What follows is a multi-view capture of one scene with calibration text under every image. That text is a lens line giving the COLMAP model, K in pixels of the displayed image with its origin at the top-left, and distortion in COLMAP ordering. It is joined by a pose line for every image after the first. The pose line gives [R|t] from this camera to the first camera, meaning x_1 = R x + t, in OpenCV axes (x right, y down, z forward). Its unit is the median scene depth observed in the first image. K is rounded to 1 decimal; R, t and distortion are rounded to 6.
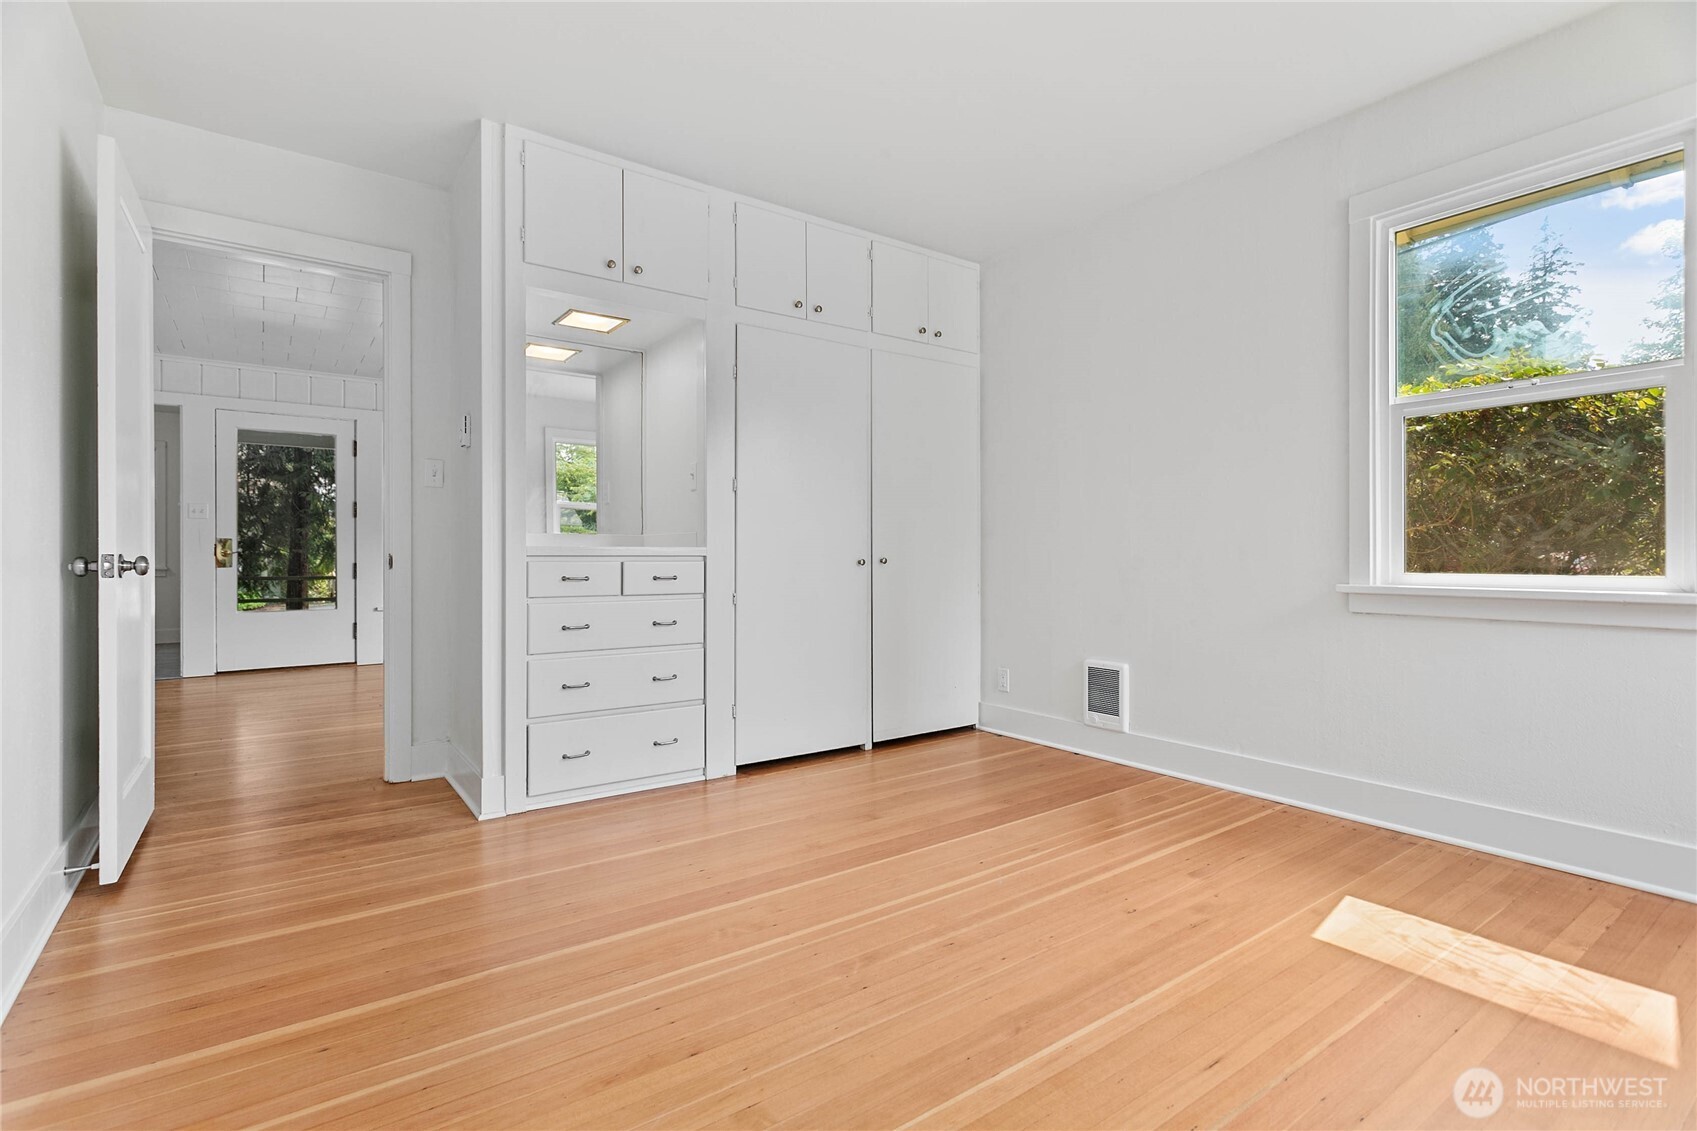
lens RADIAL K [[803.6, 0, 843.8], [0, 803.6, 559.7], [0, 0, 1]] dist [0.001909, 0.000920]
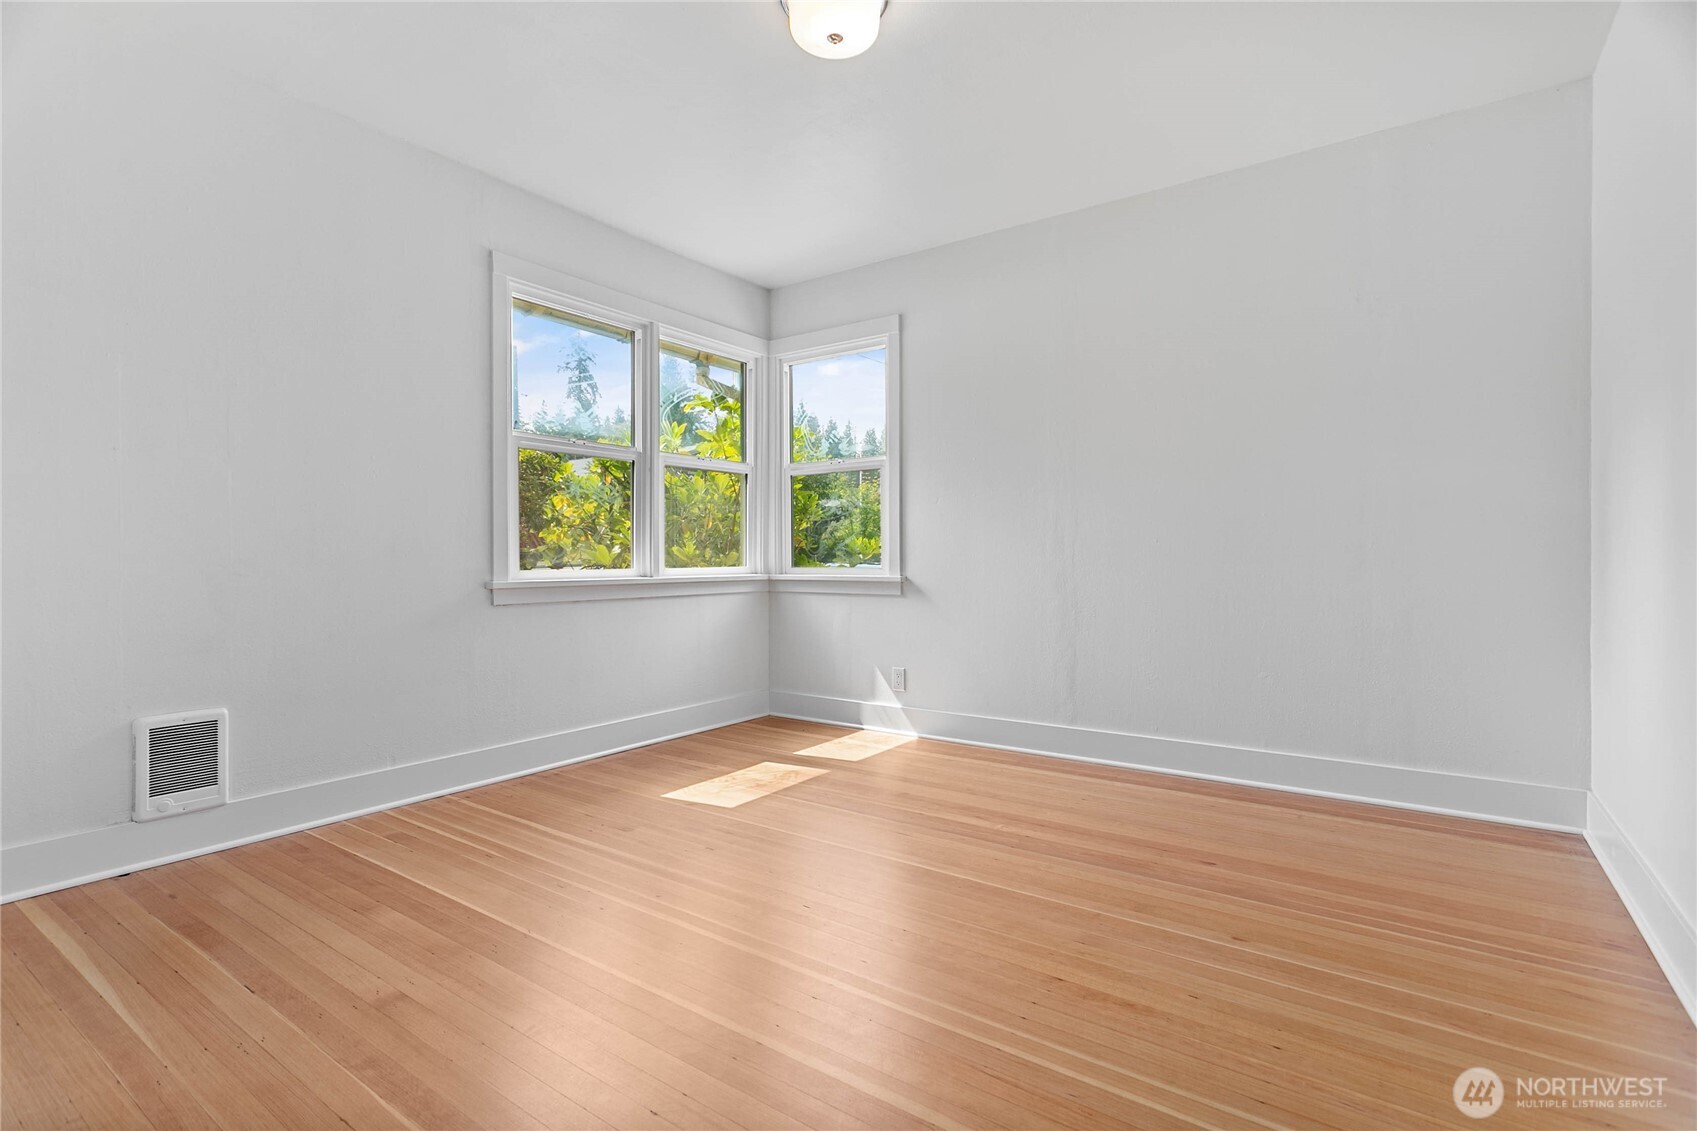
lens RADIAL K [[803.6, 0, 843.8], [0, 803.6, 559.7], [0, 0, 1]] dist [0.001909, 0.000920]
pose [[-0.322278, 0.000019, 0.946645, -0.678824], [0.008056, 0.999964, 0.002723, 0.000265], [-0.946611, 0.008503, -0.322267, 0.950710]]
